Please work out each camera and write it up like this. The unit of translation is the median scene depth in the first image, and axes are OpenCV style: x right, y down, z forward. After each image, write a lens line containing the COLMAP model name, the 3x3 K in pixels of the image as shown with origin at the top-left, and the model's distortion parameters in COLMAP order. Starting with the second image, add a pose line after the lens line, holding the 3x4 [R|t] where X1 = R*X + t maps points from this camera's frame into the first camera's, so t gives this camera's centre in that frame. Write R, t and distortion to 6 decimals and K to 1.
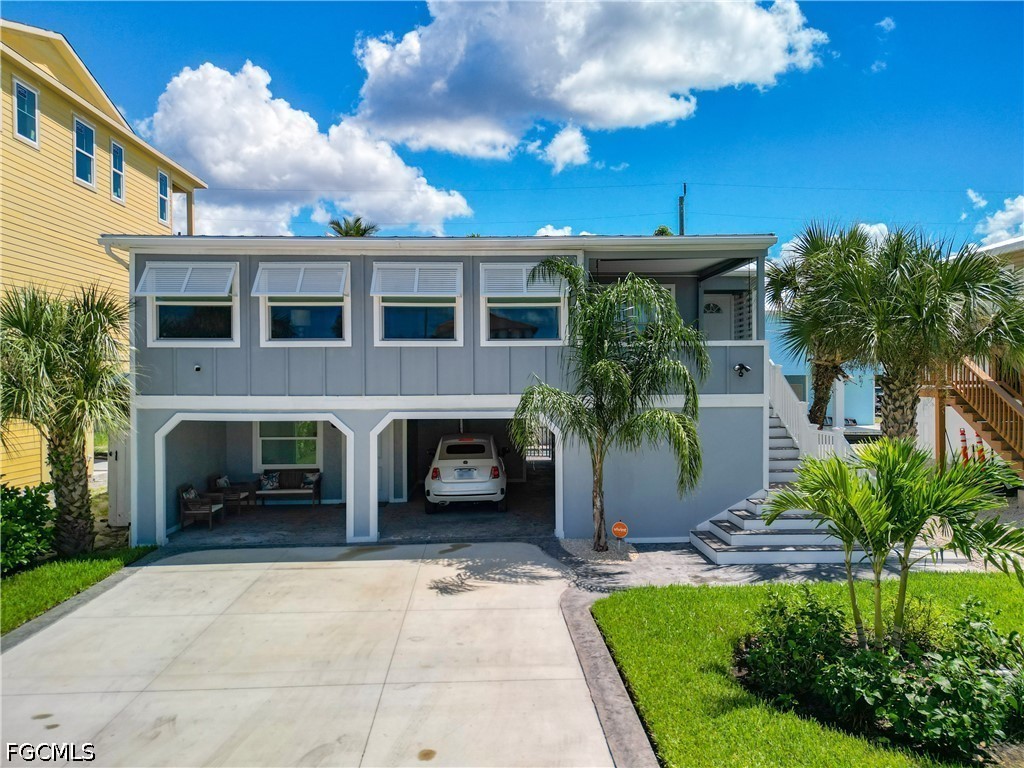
lens RADIAL K [[711.6, 0, 521.5], [0, 711.6, 386.2], [0, 0, 1]] dist [0.030353, -0.063423]
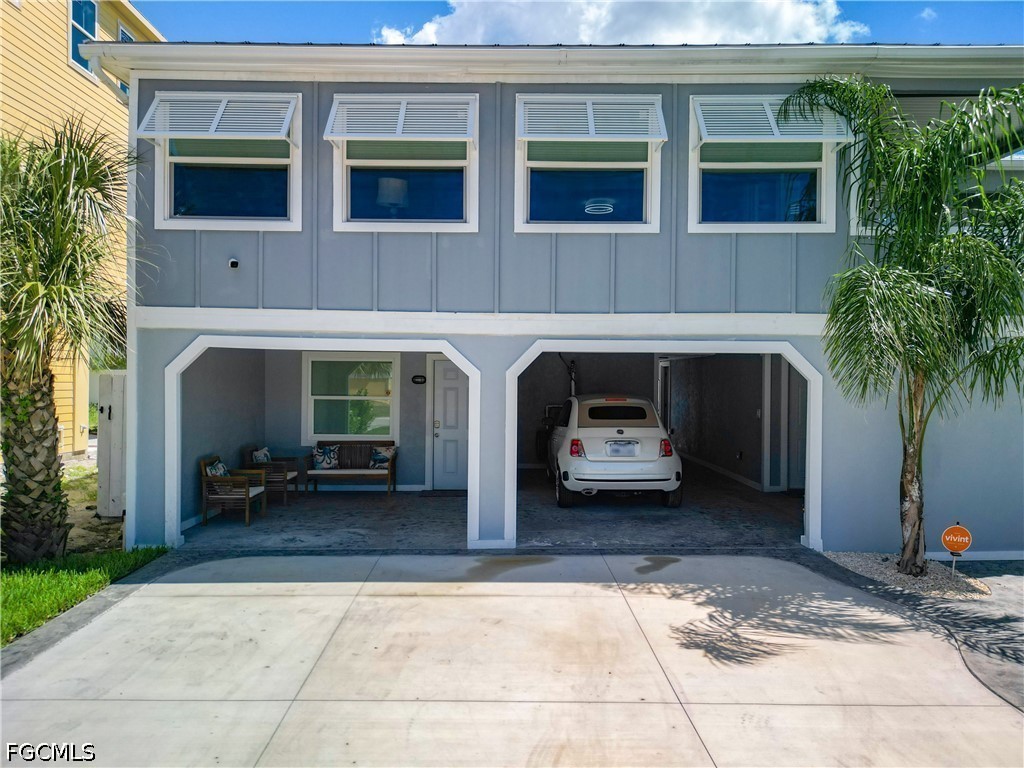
lens RADIAL K [[731.6, 0, 504.9], [0, 731.6, 384.3], [0, 0, 1]] dist [0.029581, -0.065193]
pose [[0.998880, 0.012162, -0.045716, -0.187531], [-0.012210, 0.999925, -0.000772, 0.077532], [0.045703, 0.001329, 0.998954, 0.373169]]
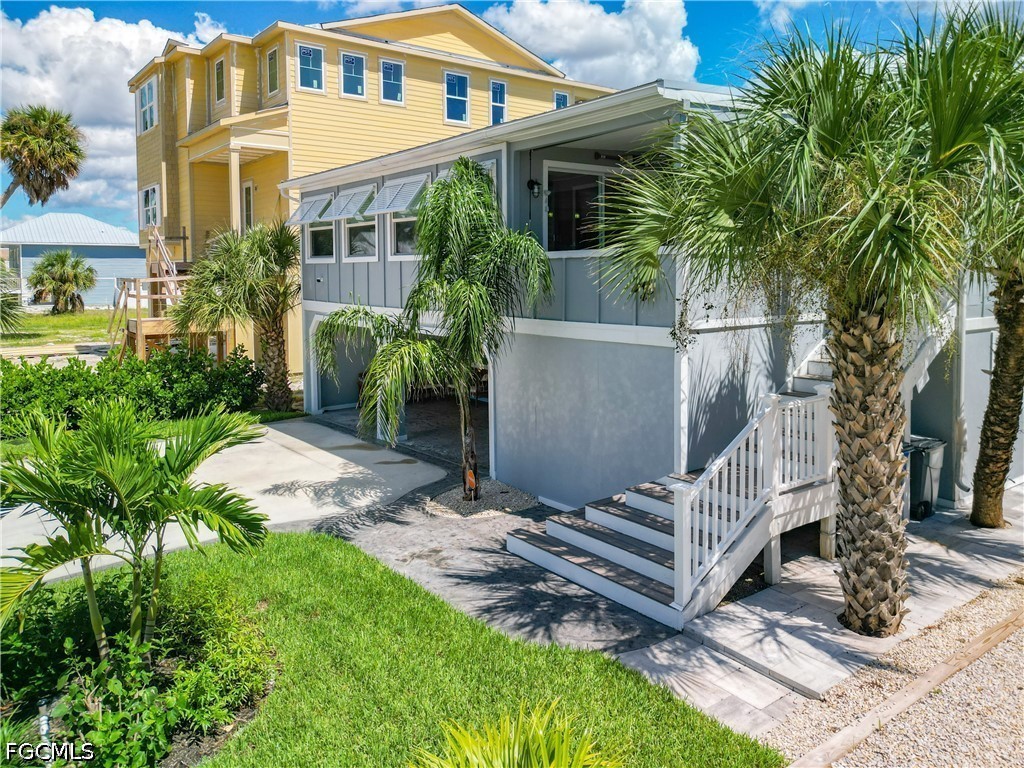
lens RADIAL K [[745.4, 0, 514.2], [0, 745.4, 318.0], [0, 0, 1]] dist [0.030059, -0.074234]
pose [[0.574904, 0.048232, -0.816798, 0.834404], [-0.001224, 0.998311, 0.058089, -0.035355], [0.818220, -0.032396, 0.573992, 0.516806]]
